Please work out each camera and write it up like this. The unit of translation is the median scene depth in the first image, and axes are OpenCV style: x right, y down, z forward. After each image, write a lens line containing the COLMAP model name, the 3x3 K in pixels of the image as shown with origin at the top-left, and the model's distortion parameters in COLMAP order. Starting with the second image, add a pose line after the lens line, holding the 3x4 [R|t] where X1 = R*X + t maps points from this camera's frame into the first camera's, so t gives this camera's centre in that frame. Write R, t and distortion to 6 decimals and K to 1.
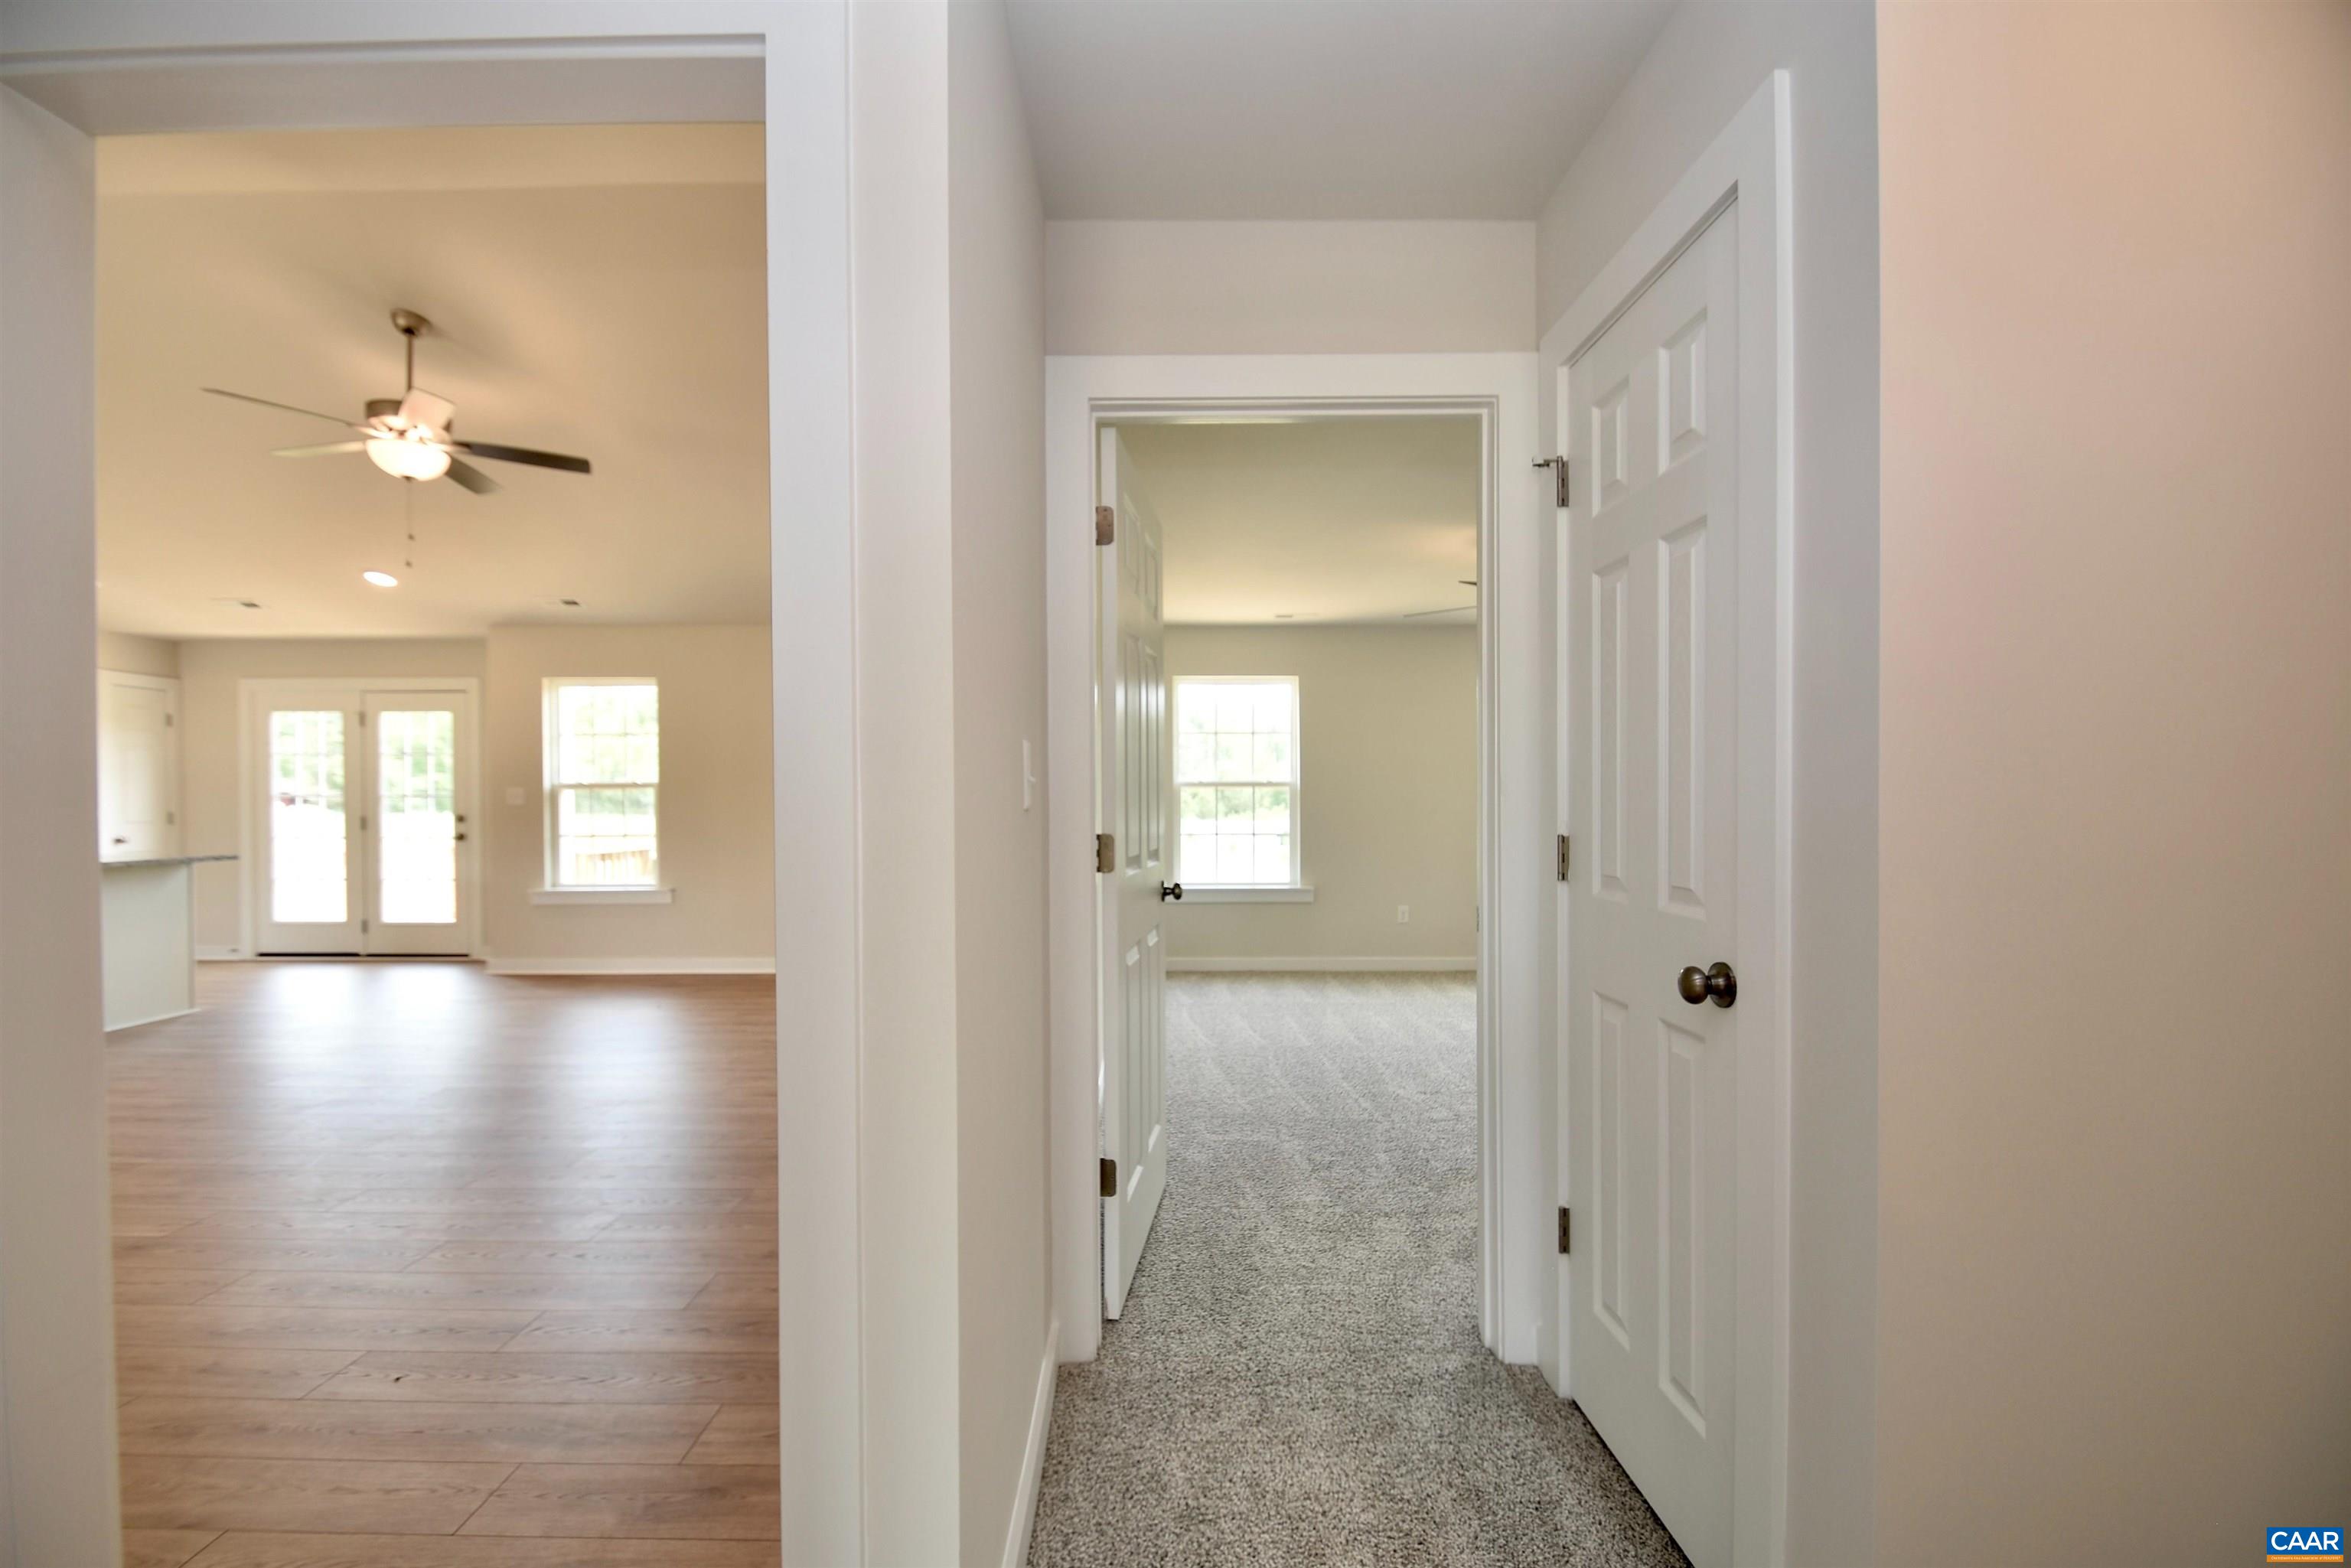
lens RADIAL K [[1021.4, 0, 1155.5], [0, 1021.4, 802.0], [0, 0, 1]] dist [0.007257, -0.011989]
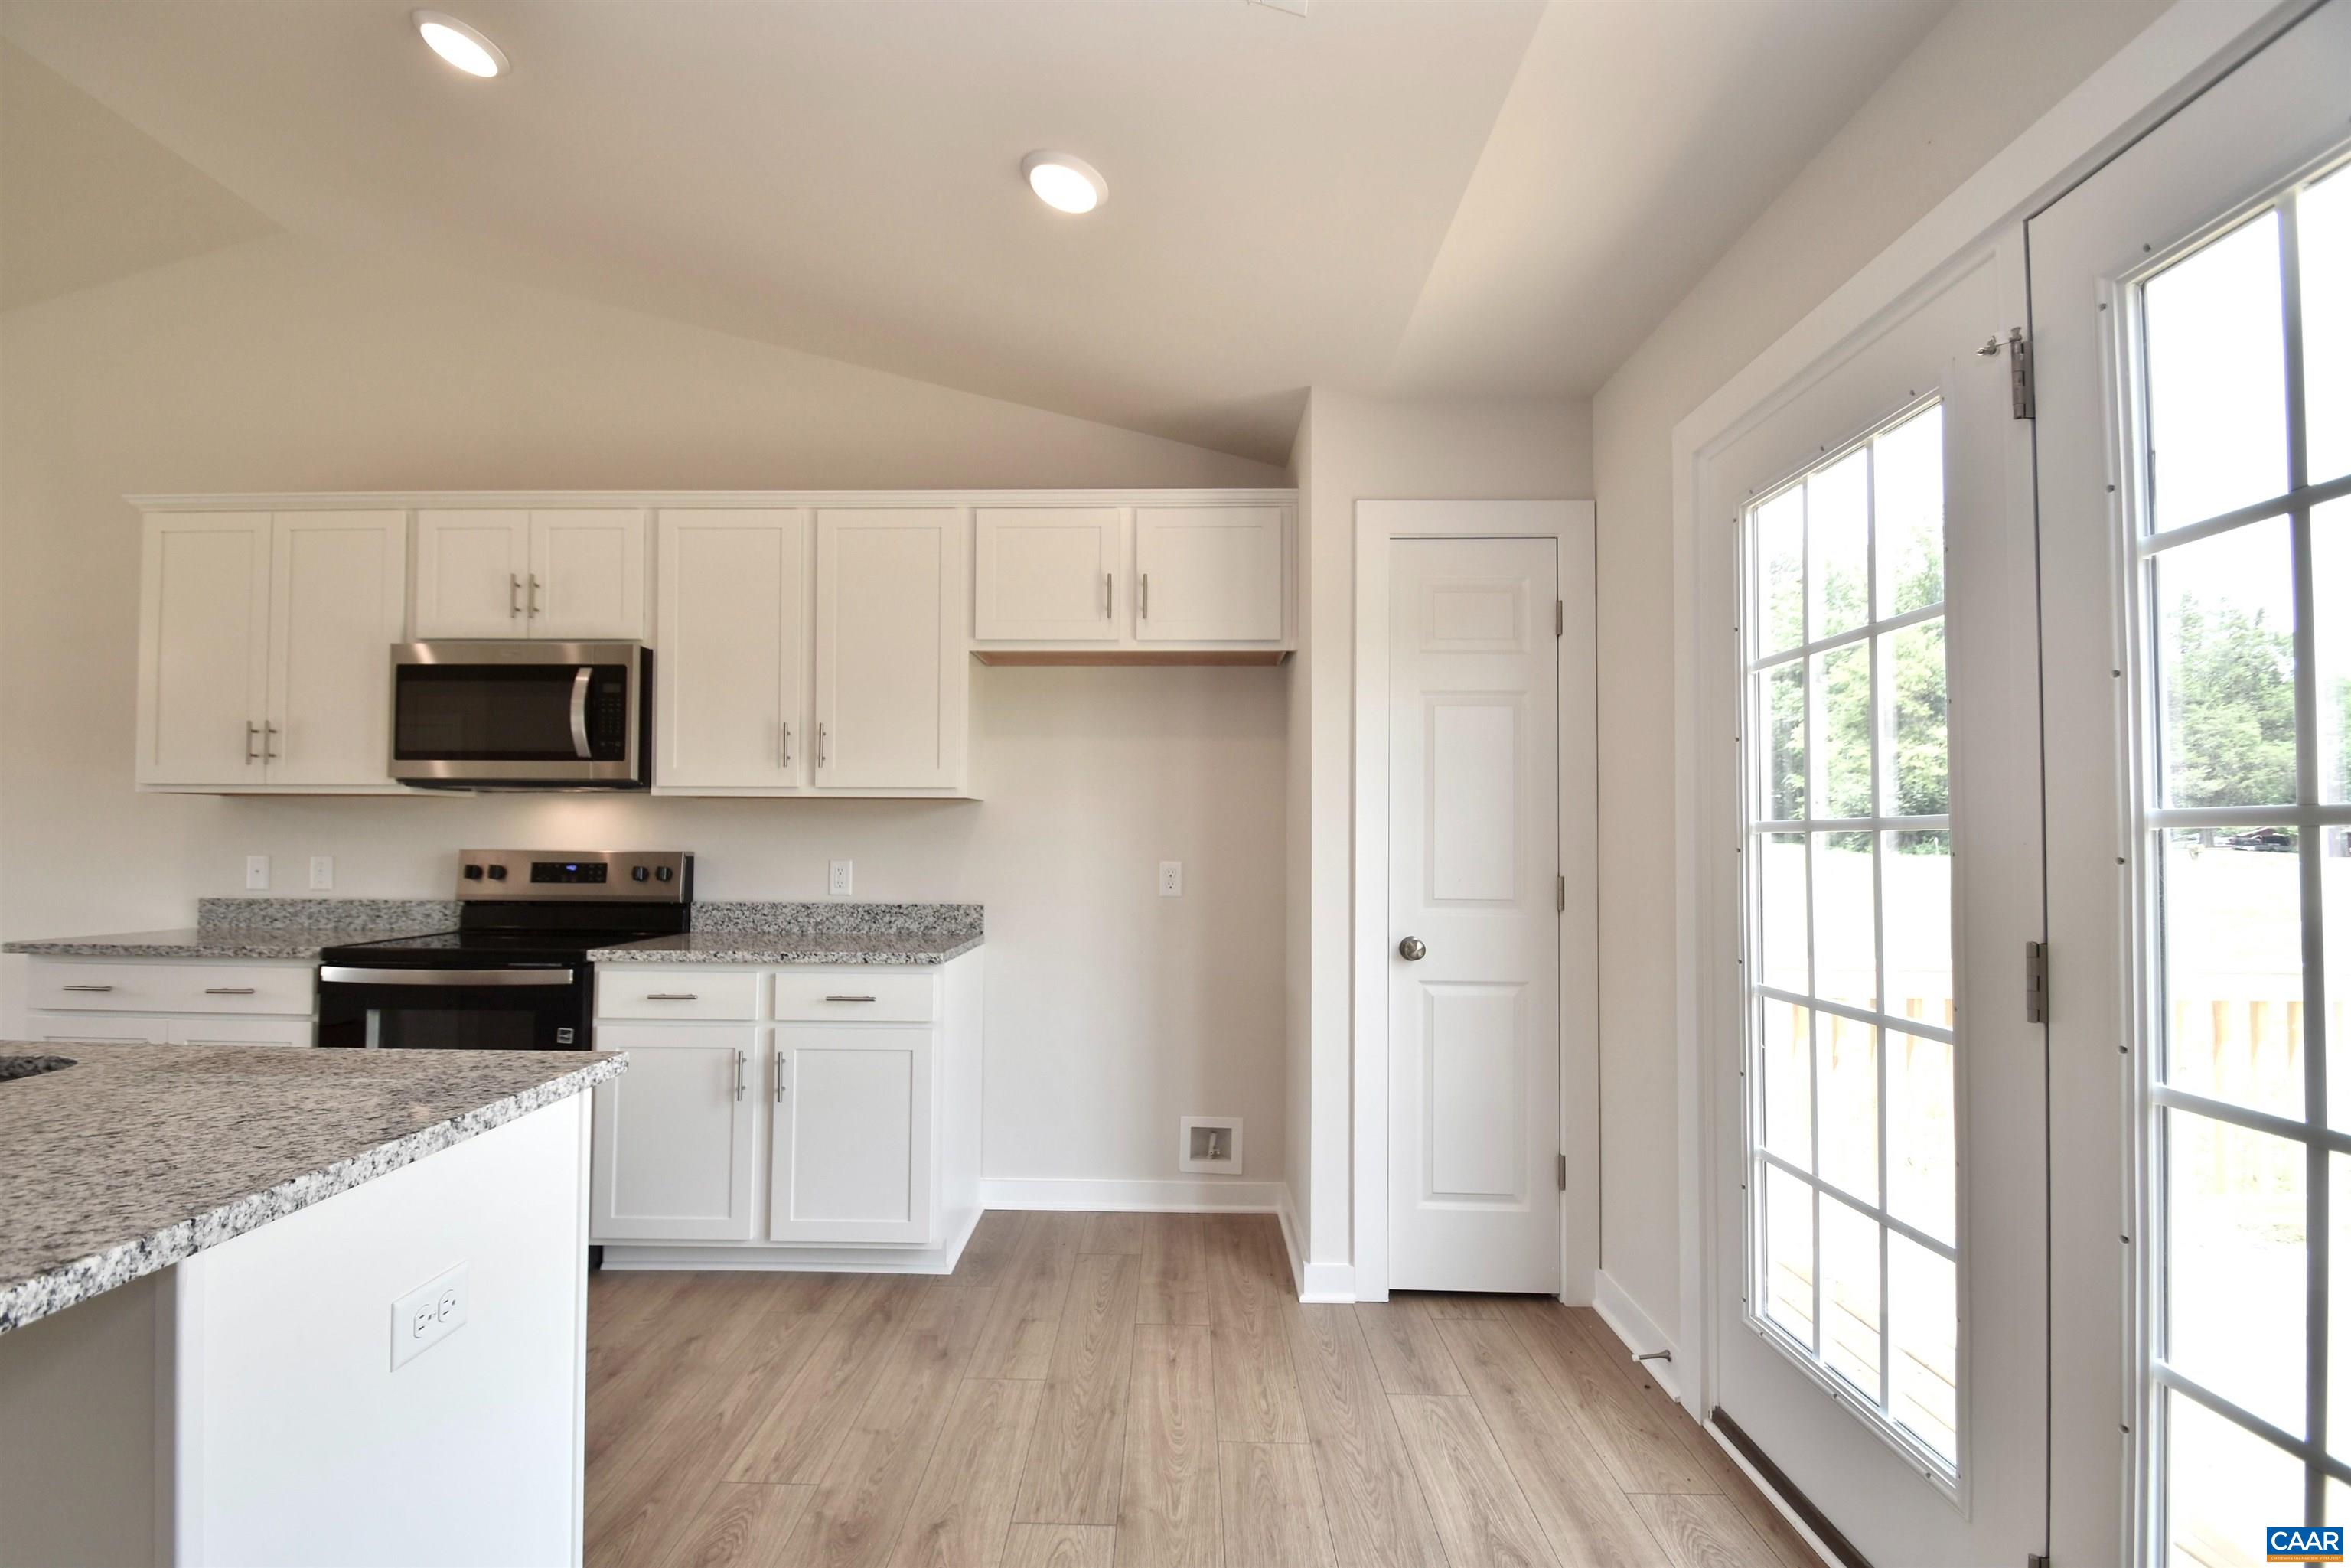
lens RADIAL K [[1023.6, 0, 1152.1], [0, 1023.6, 813.8], [0, 0, 1]] dist [0.007045, -0.012167]
pose [[-0.026800, -0.023085, -0.999374, -0.602681], [-0.020581, 0.999534, -0.022536, -0.000649], [0.999429, 0.019964, -0.027262, 0.857255]]
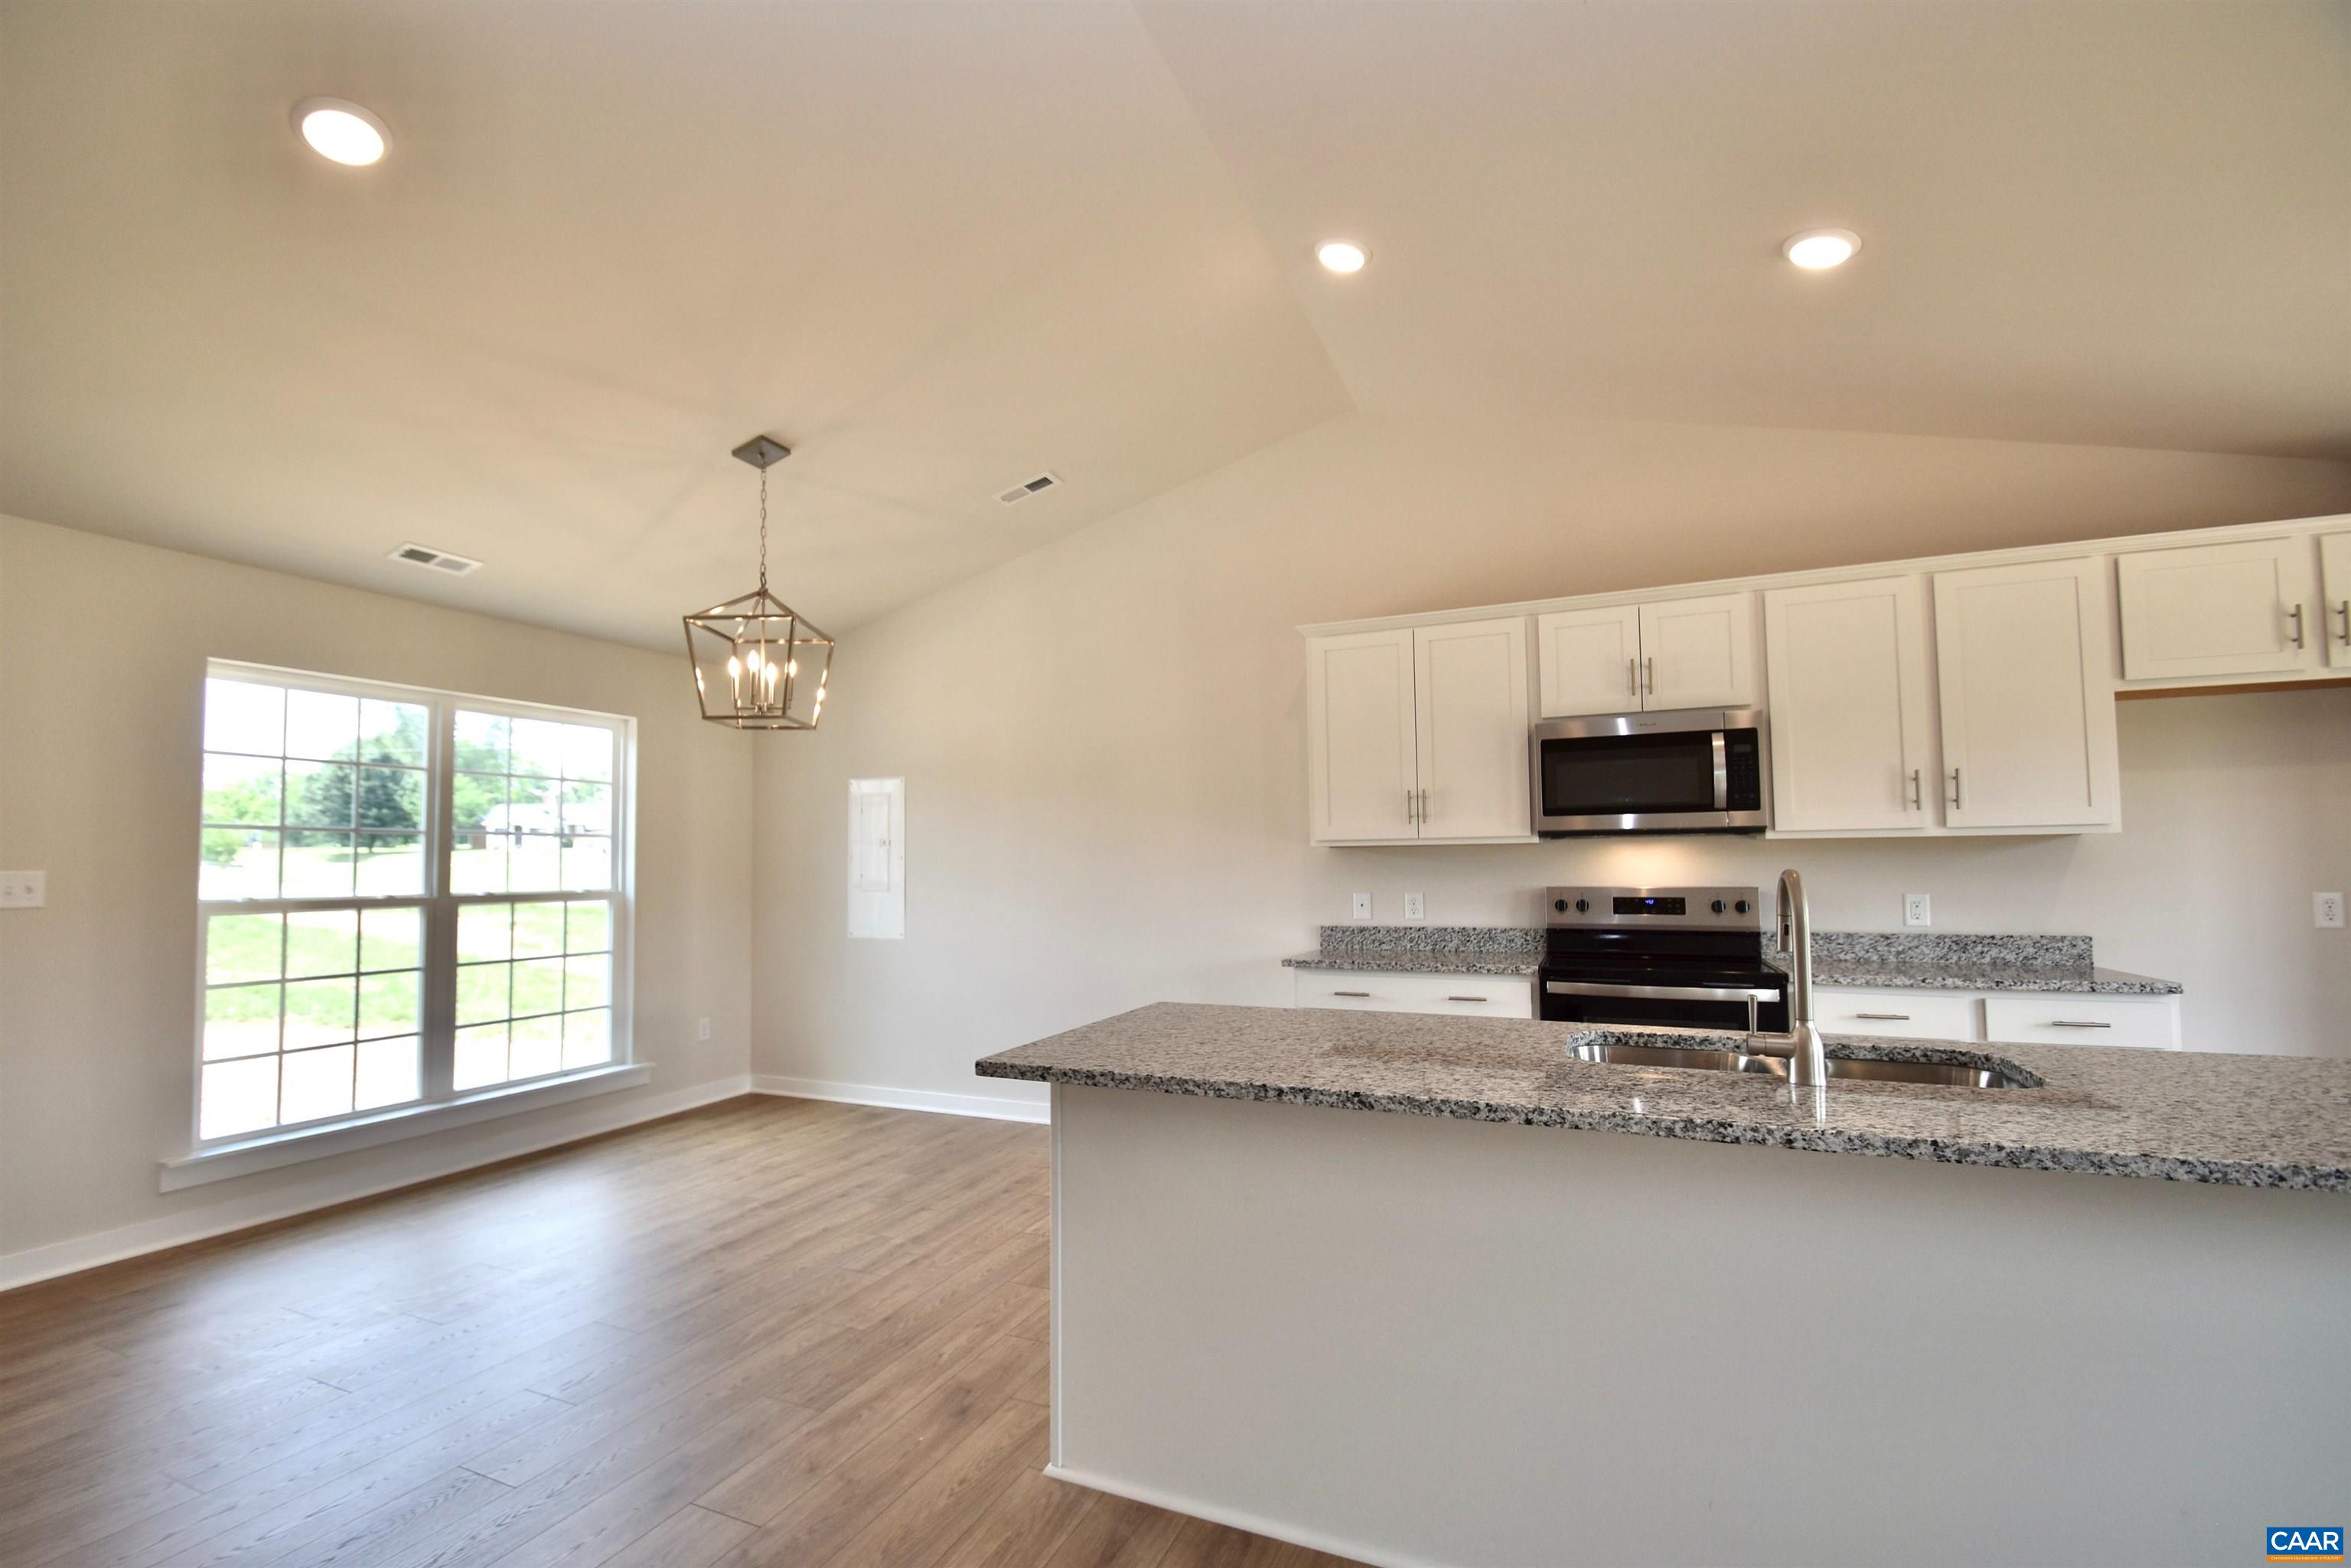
lens RADIAL K [[1023.6, 0, 1152.1], [0, 1023.6, 813.8], [0, 0, 1]] dist [0.007045, -0.012167]
pose [[-0.412378, -0.036255, -0.910291, -0.461542], [0.000113, 0.999206, -0.039847, -0.005961], [0.911013, -0.016534, -0.412047, 0.584088]]
